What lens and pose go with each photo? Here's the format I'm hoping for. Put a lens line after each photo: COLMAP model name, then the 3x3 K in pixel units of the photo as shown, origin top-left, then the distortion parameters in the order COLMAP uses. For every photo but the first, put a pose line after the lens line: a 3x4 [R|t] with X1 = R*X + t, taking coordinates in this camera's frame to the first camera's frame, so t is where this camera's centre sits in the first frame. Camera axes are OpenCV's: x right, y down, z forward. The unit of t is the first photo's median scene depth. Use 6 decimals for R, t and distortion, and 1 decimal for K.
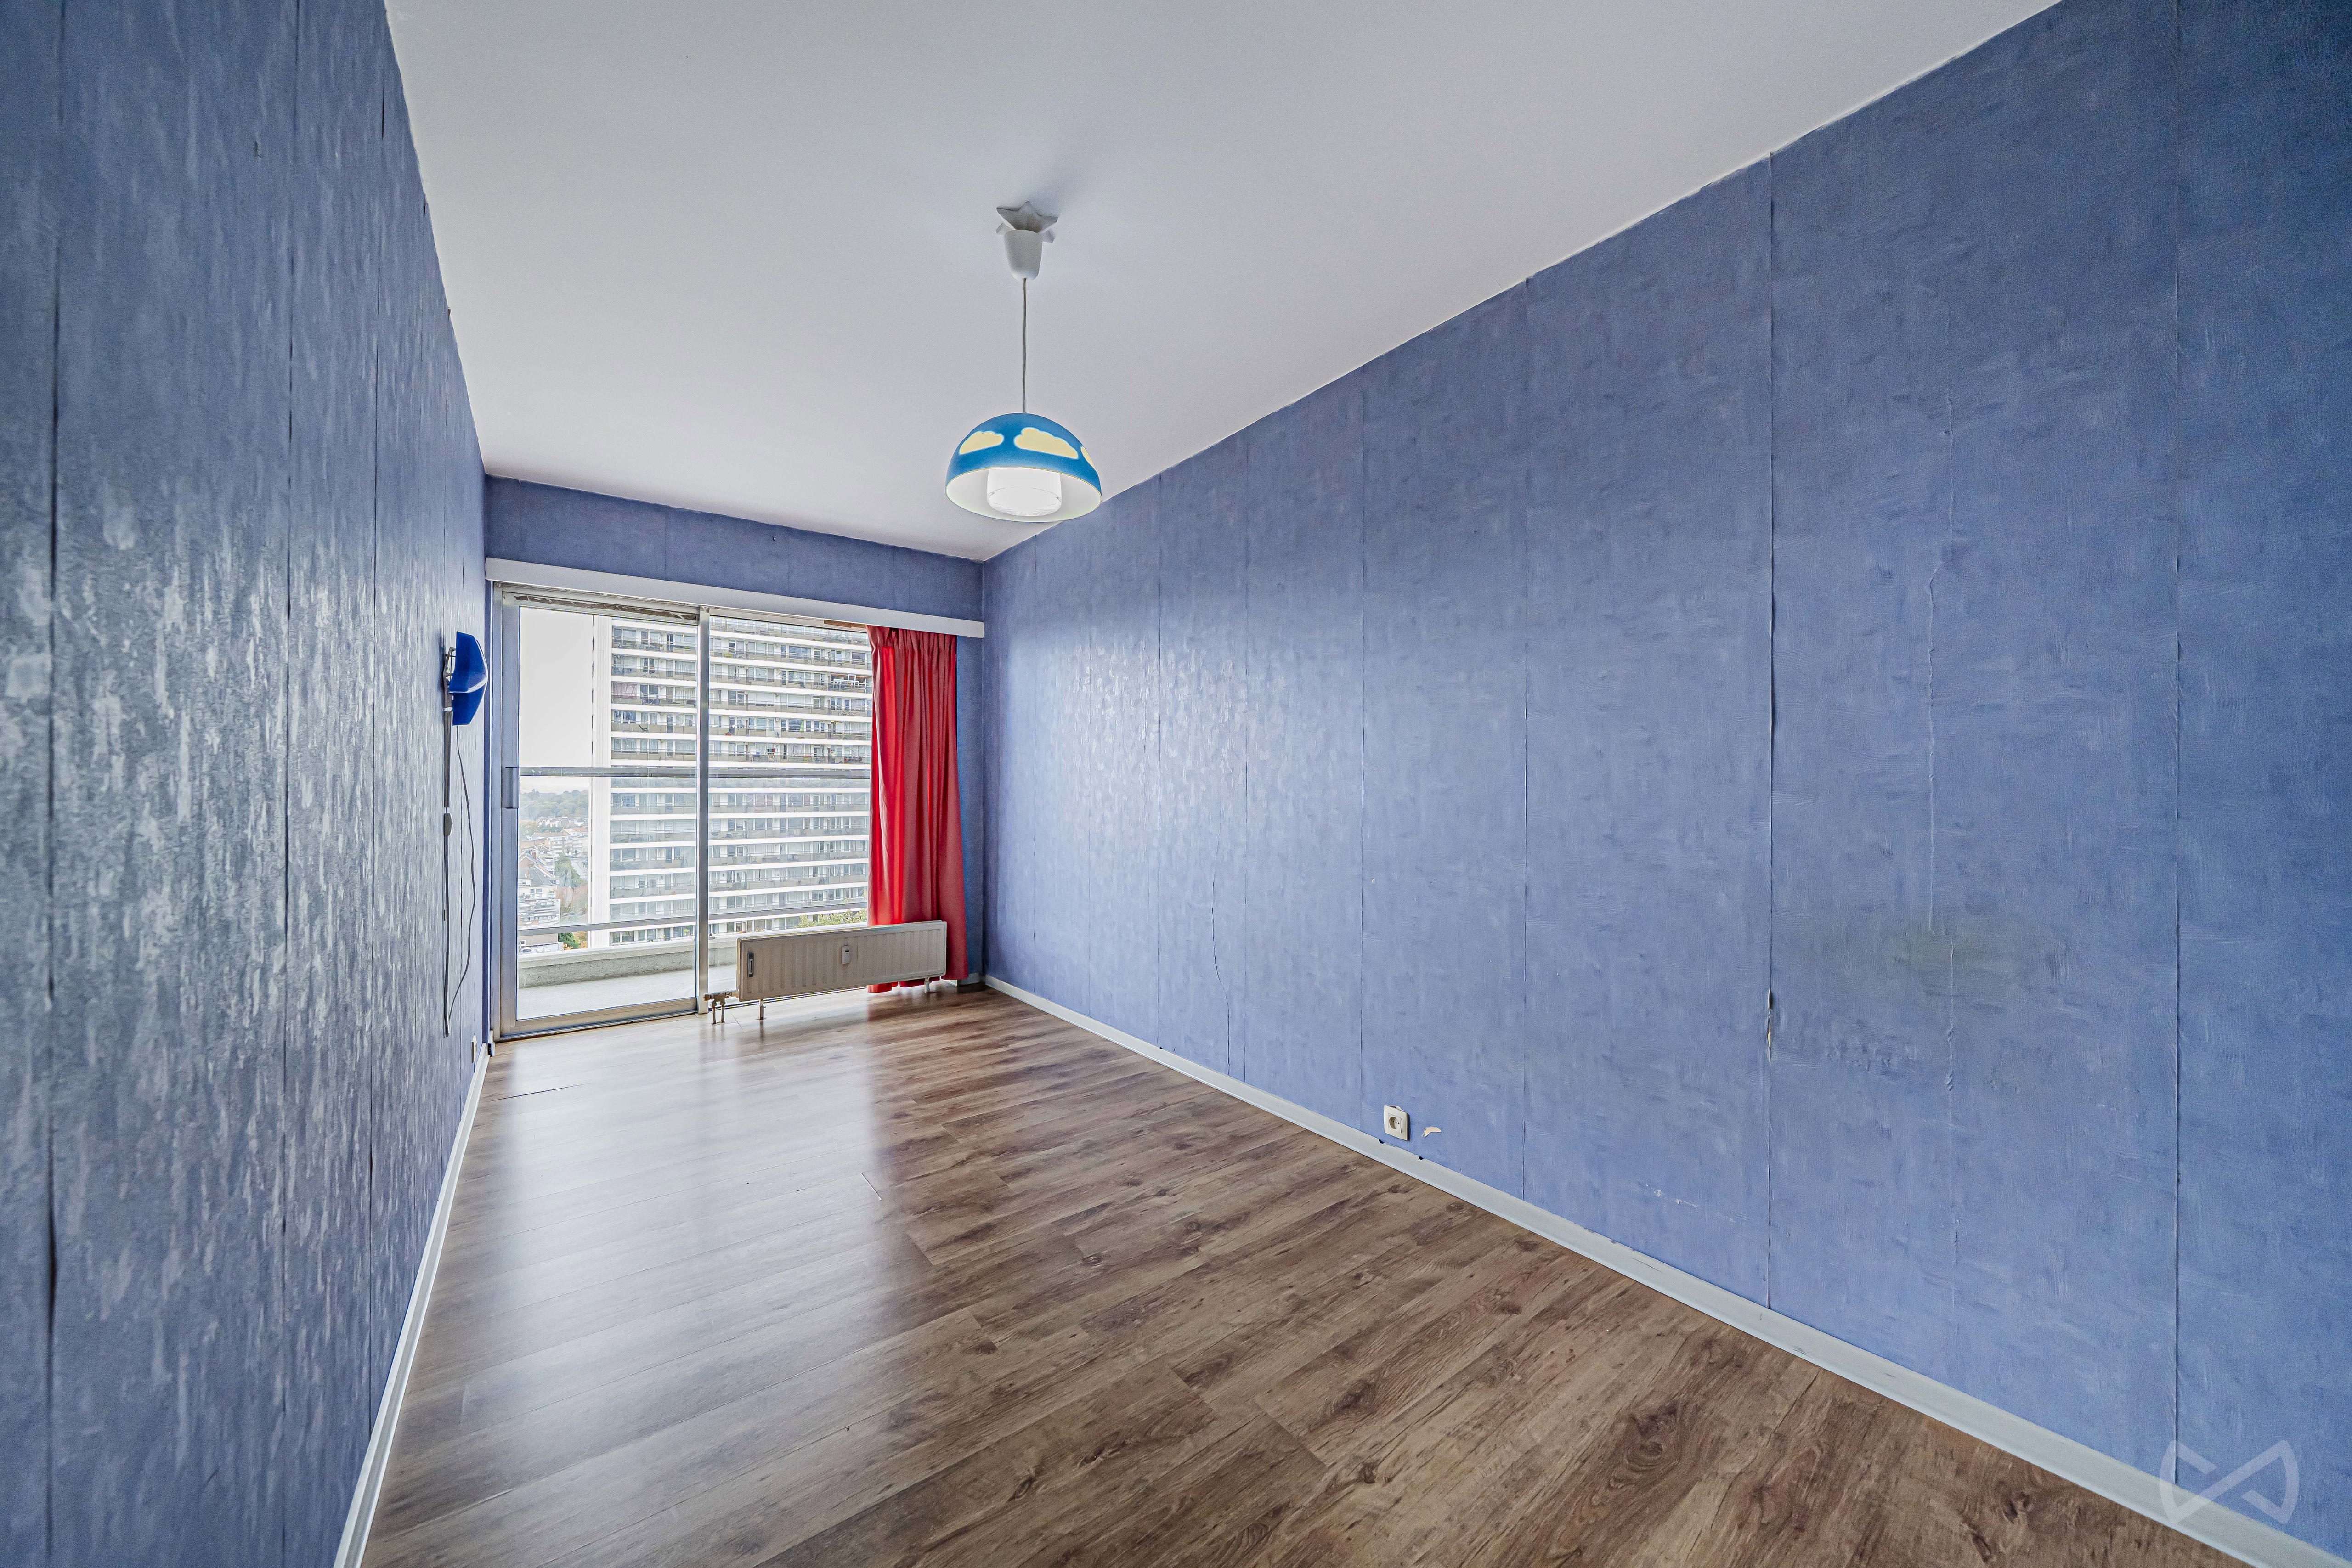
lens RADIAL K [[785.0, 0, 1187.7], [0, 785.0, 788.2], [0, 0, 1]] dist [-0.000016, -0.000040]
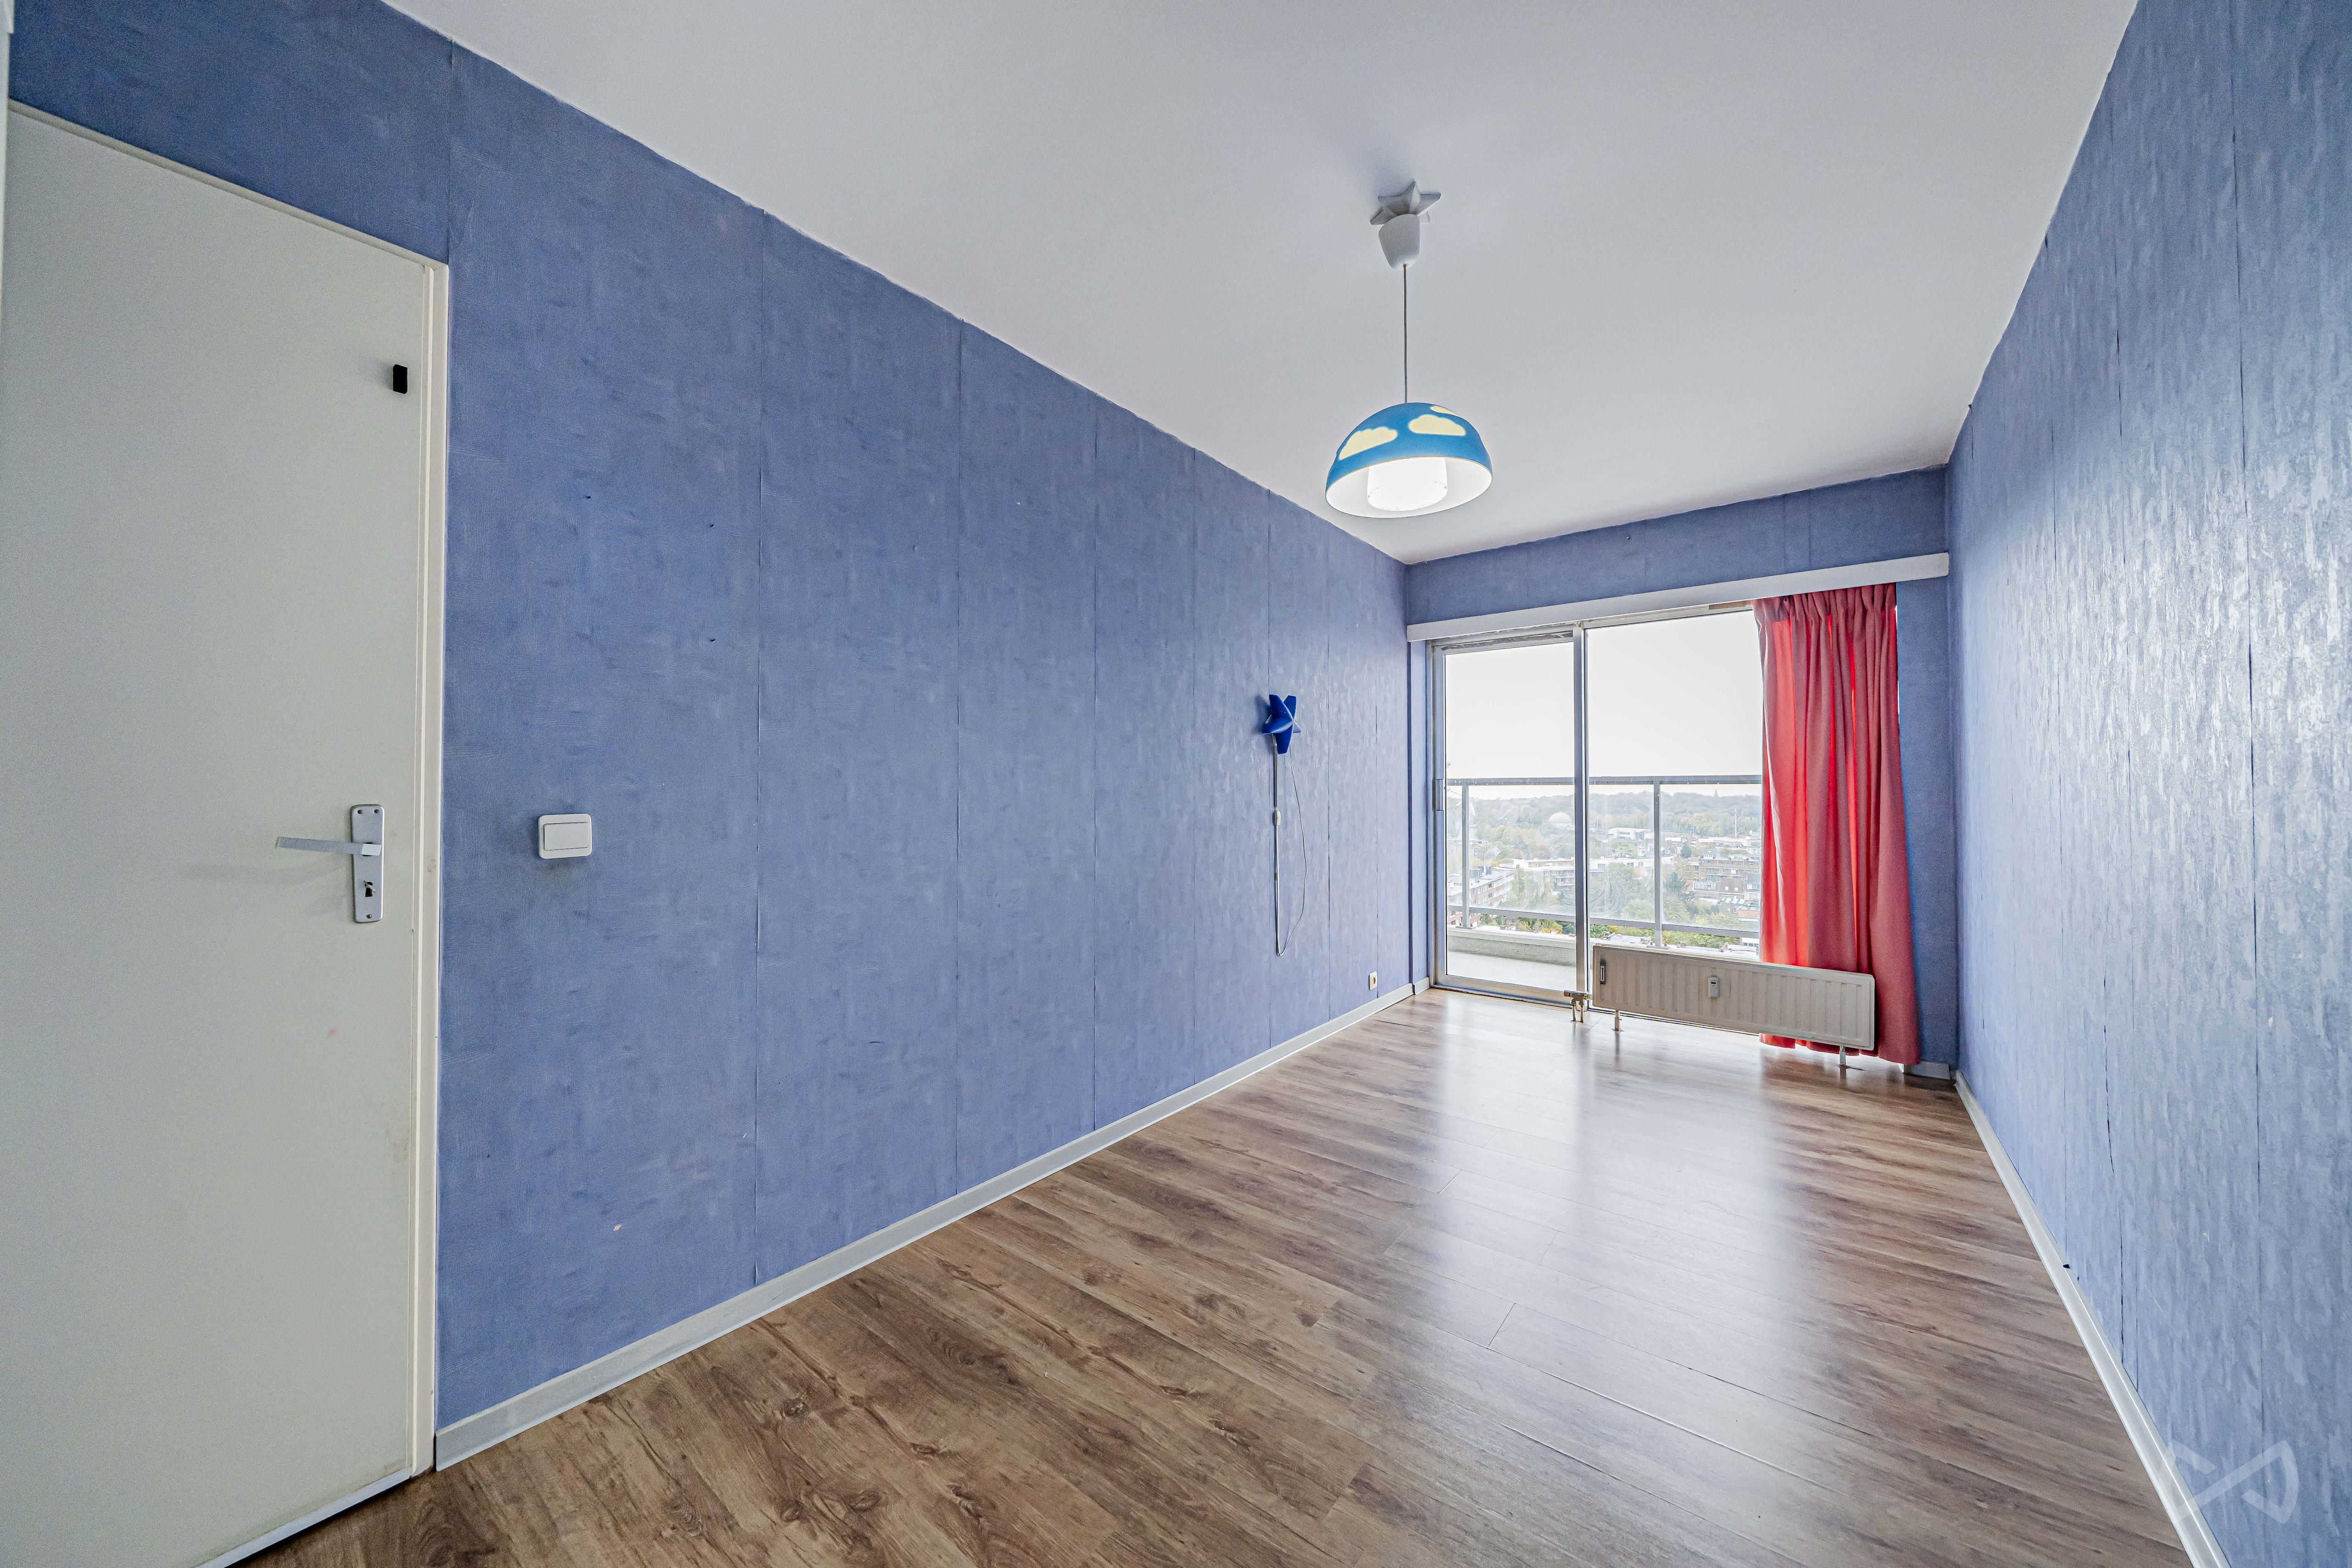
lens RADIAL K [[805.5, 0, 1176.0], [0, 805.5, 784.0], [0, 0, 1]] dist [-0.000606, -0.000130]
pose [[0.263384, -0.013485, -0.964597, 0.295977], [-0.000562, 0.999900, -0.014132, 0.001211], [0.964691, 0.004265, 0.263350, 0.209659]]
